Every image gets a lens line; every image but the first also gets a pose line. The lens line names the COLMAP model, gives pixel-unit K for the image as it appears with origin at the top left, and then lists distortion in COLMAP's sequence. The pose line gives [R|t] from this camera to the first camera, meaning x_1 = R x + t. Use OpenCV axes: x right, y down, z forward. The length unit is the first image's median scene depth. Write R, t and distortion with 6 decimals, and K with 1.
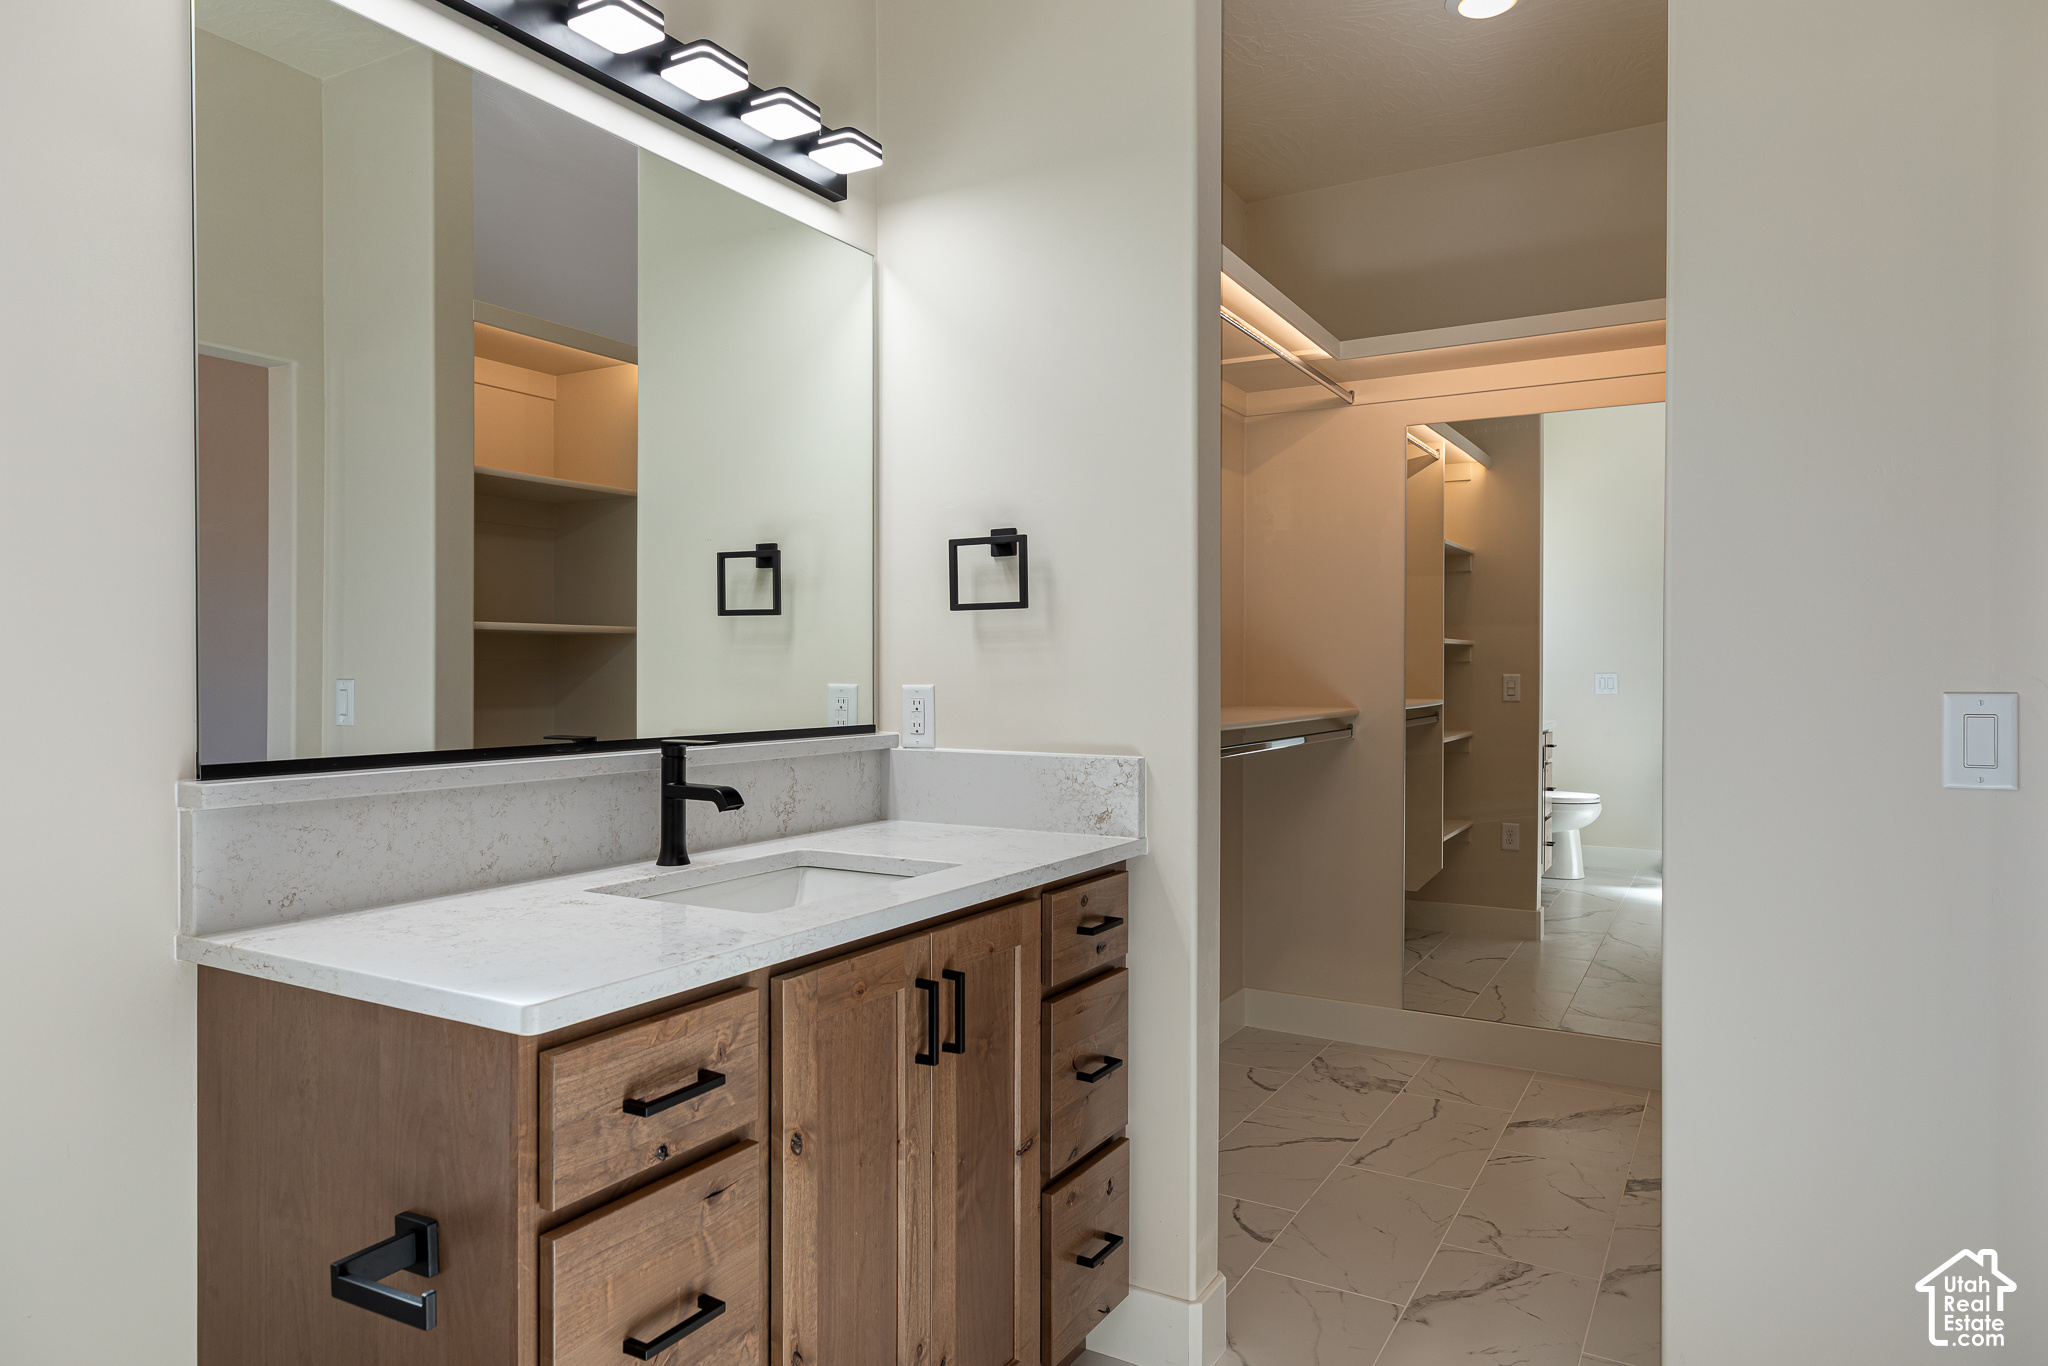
lens RADIAL K [[1259.4, 0, 1014.6], [0, 1259.4, 682.7], [0, 0, 1]] dist [-0.001823, 0.000010]
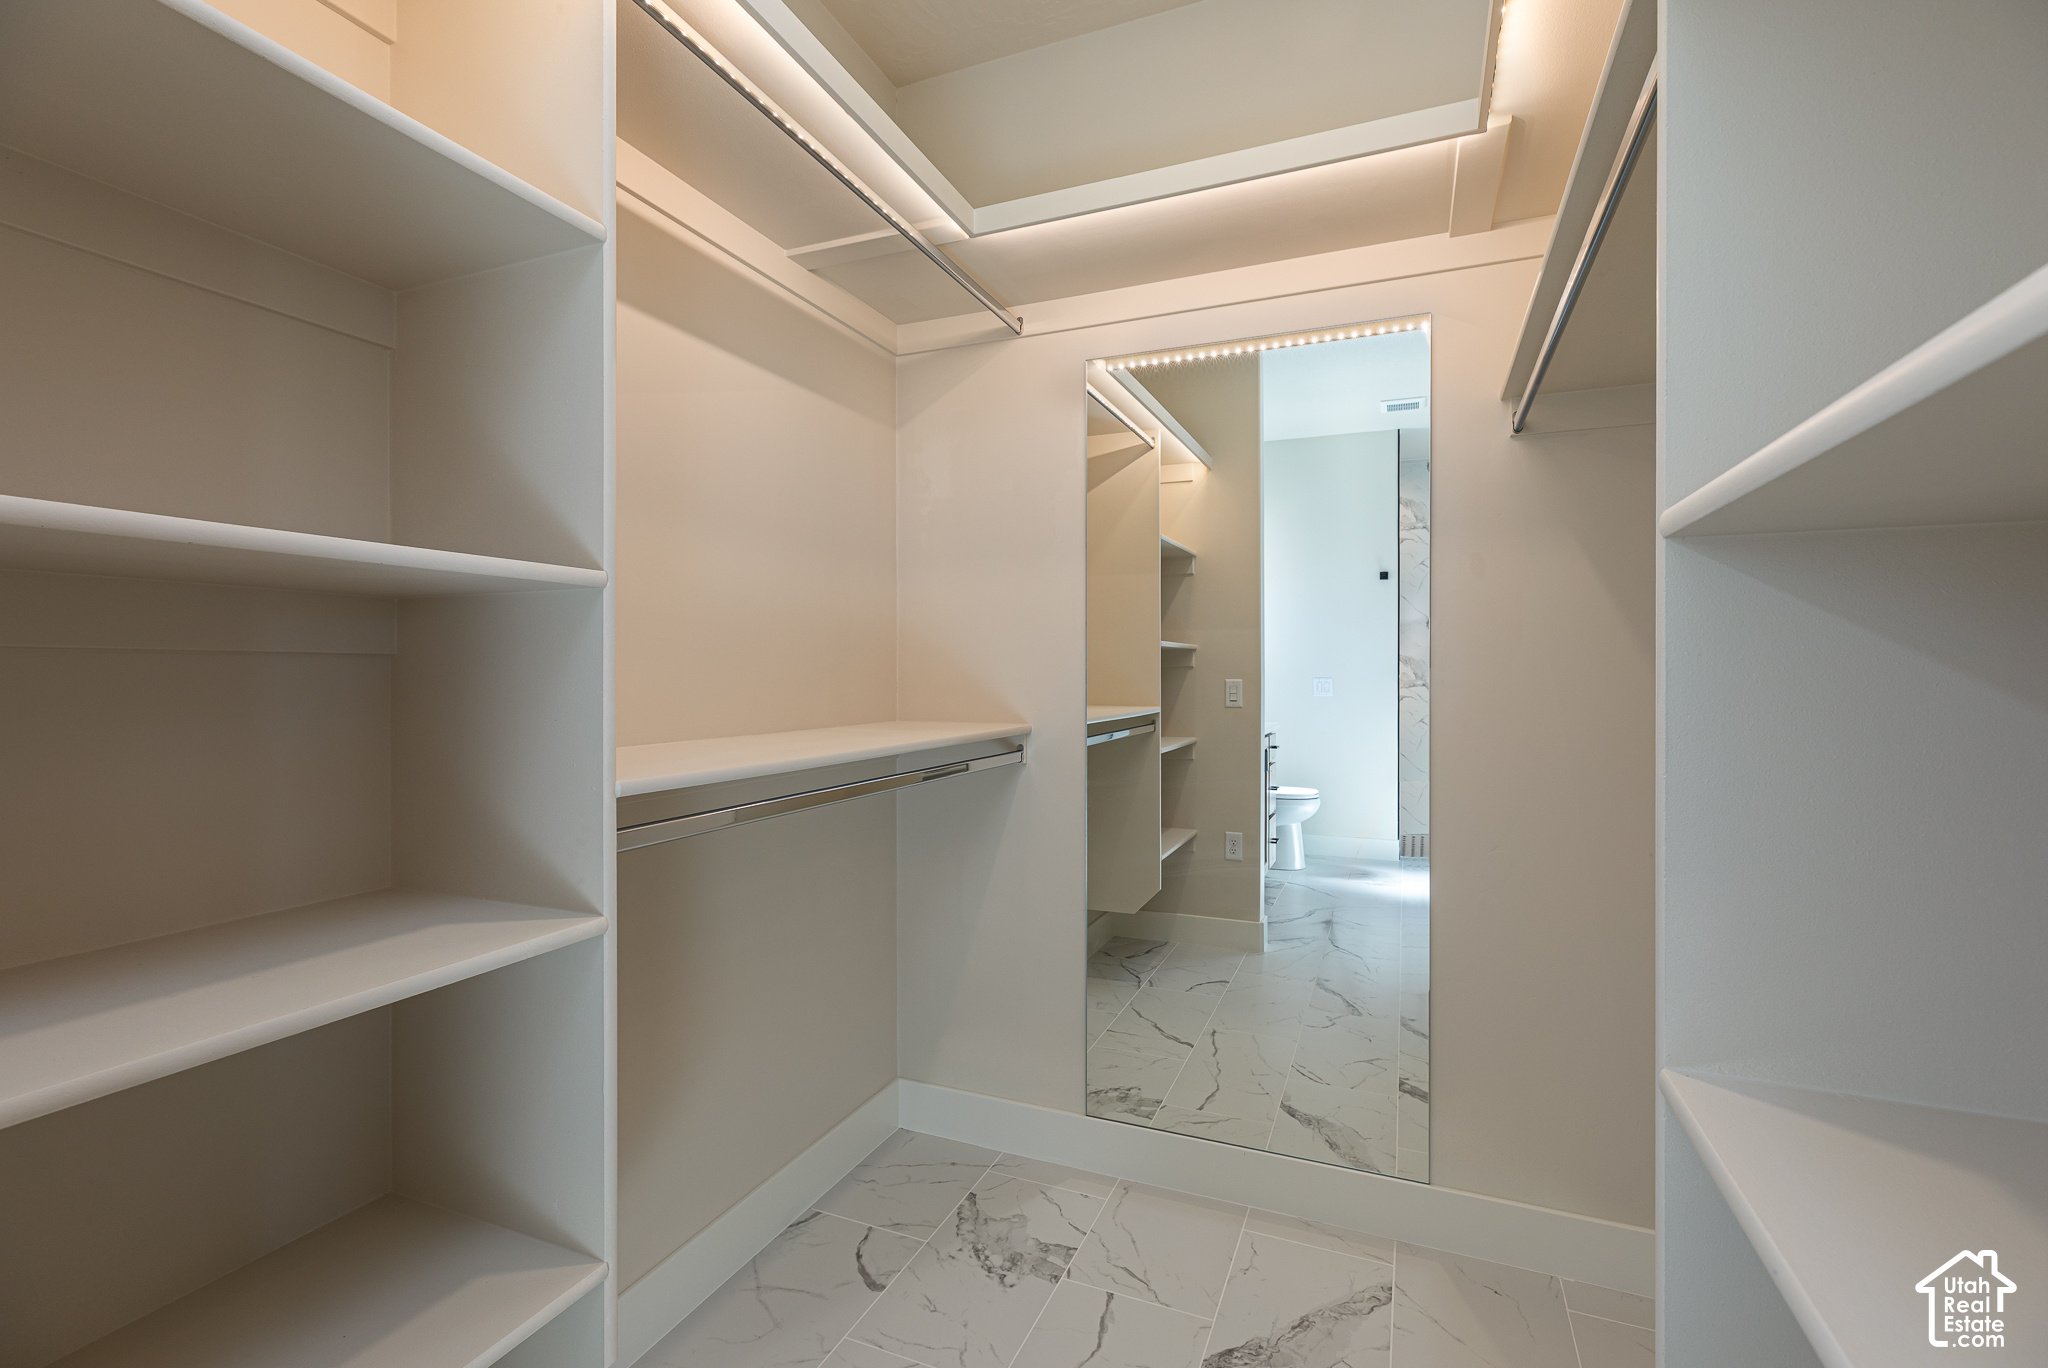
lens RADIAL K [[918.6, 0, 1028.5], [0, 918.6, 673.0], [0, 0, 1]] dist [0.000469, -0.000213]
pose [[0.990792, -0.002037, 0.135378, 0.144304], [0.003913, 0.999900, -0.013593, -0.002610], [-0.135337, 0.013998, 0.990701, 0.323368]]
